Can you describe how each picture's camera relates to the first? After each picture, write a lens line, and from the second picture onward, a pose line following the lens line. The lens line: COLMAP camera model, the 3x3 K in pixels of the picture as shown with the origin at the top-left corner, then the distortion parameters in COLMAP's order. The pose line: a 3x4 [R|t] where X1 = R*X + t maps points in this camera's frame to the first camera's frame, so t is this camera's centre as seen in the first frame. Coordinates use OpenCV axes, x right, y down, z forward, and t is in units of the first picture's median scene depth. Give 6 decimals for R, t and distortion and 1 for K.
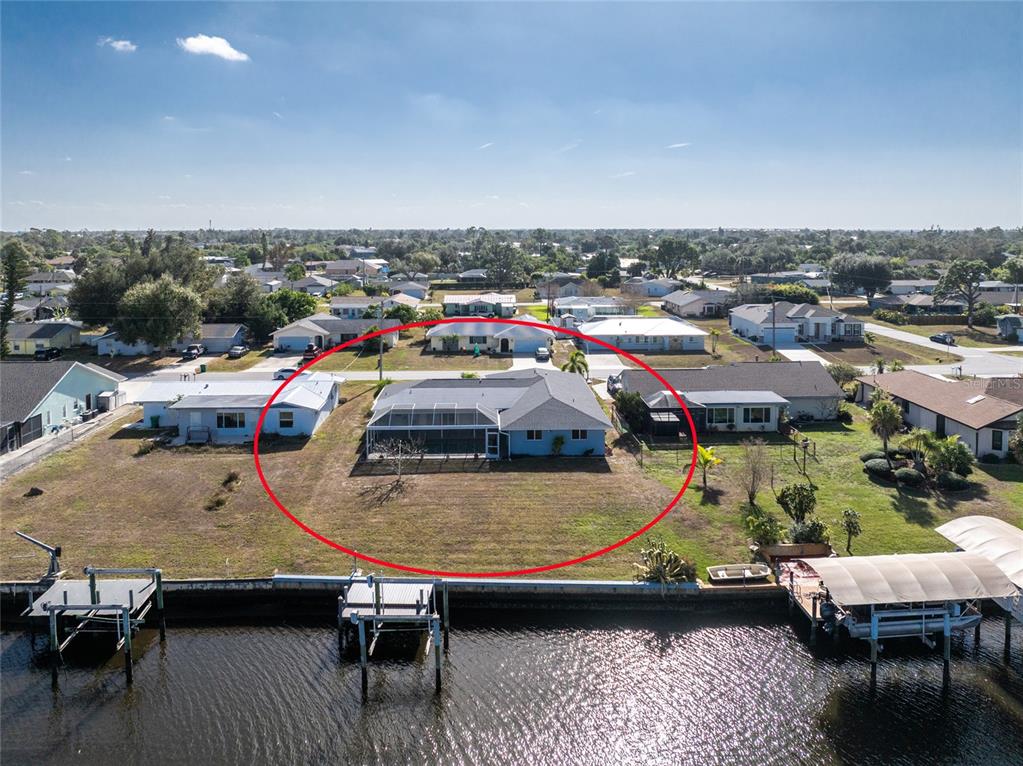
lens RADIAL K [[723.2, 0, 490.2], [0, 723.2, 342.4], [0, 0, 1]] dist [-0.026120, -0.005563]
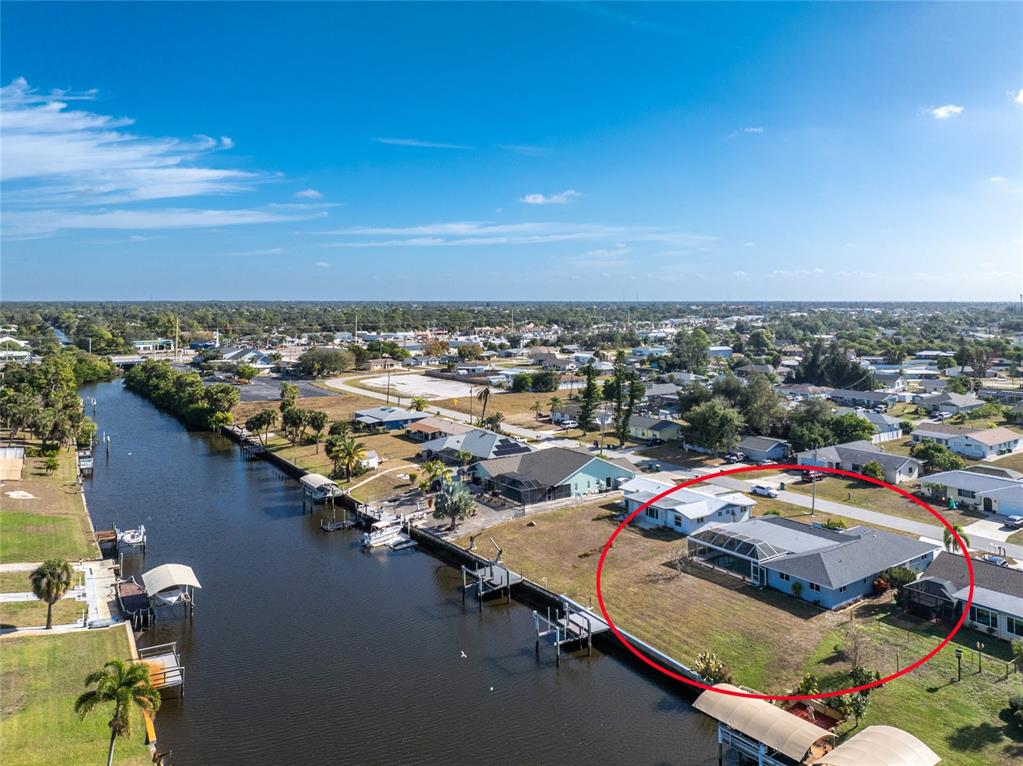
lens RADIAL K [[819.1, 0, 511.5], [0, 819.1, 383.0], [0, 0, 1]] dist [0.000314, -0.117444]
pose [[0.519106, 0.094548, -0.849464, 0.913967], [-0.118105, 0.992263, 0.038269, -0.191605], [0.846510, 0.080460, 0.526257, -0.184078]]
